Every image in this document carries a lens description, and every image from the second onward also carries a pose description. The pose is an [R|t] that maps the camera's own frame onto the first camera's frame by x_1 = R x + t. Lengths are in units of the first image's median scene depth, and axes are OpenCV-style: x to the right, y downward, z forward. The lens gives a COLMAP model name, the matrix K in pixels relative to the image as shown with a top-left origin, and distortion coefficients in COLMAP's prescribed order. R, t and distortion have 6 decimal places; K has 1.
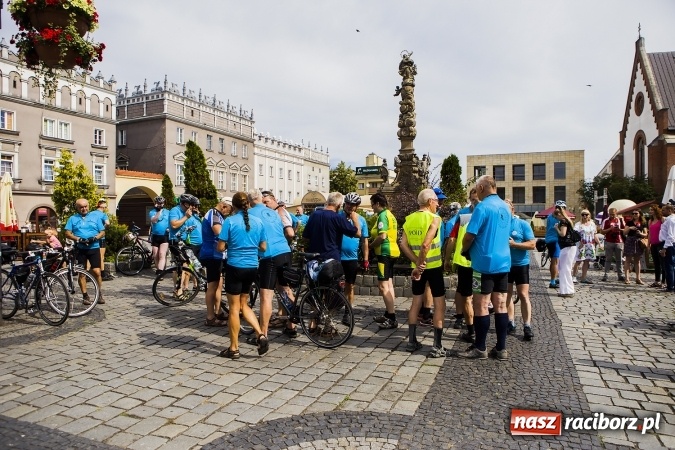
lens RADIAL K [[460.1, 0, 330.5], [0, 460.1, 221.4], [0, 0, 1]] dist [-0.091967, 0.064821]
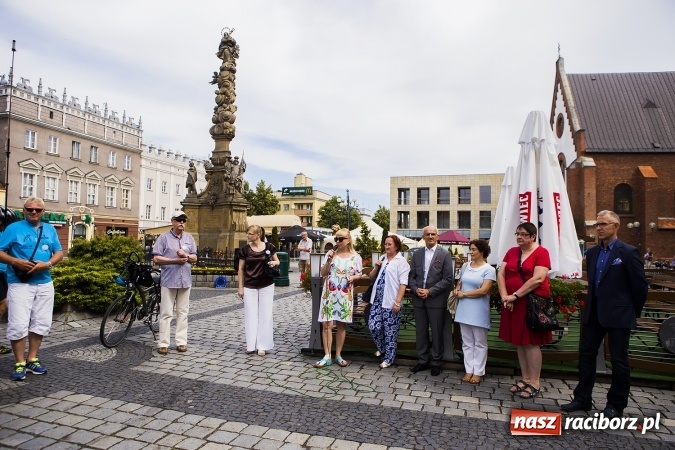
lens RADIAL K [[446.1, 0, 337.5], [0, 446.1, 225.0], [0, 0, 1]] dist [-0.032043, 0.004601]
pose [[0.996043, 0.019445, 0.086716, 0.132961], [-0.015543, 0.998846, -0.045444, 0.000477], [-0.087500, 0.043917, 0.995196, 0.101696]]
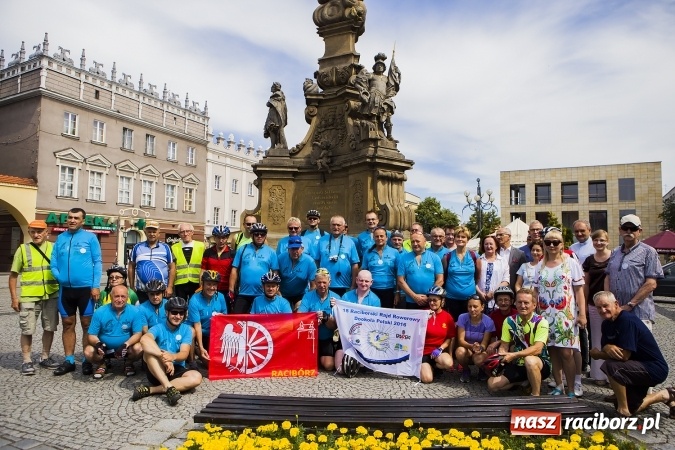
lens RADIAL K [[438.6, 0, 339.8], [0, 438.6, 225.4], [0, 0, 1]] dist [-0.024964, -0.000152]
pose [[0.998225, 0.008308, -0.058974, 0.083463], [-0.012010, 0.997960, -0.062702, -0.001277], [0.058333, 0.063299, 0.996288, 0.293542]]
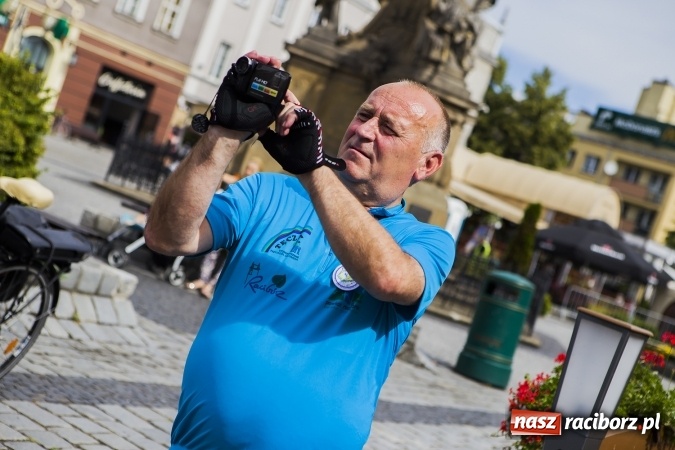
lens RADIAL K [[1246.5, 0, 337.5], [0, 1246.5, 225.0], [0, 0, 1]] dist [0.057129, 0.053818]
pose [[0.921662, 0.331451, -0.201691, 0.134698], [-0.333125, 0.942507, 0.026606, 0.000351], [0.198914, 0.042666, 0.979088, 0.139755]]
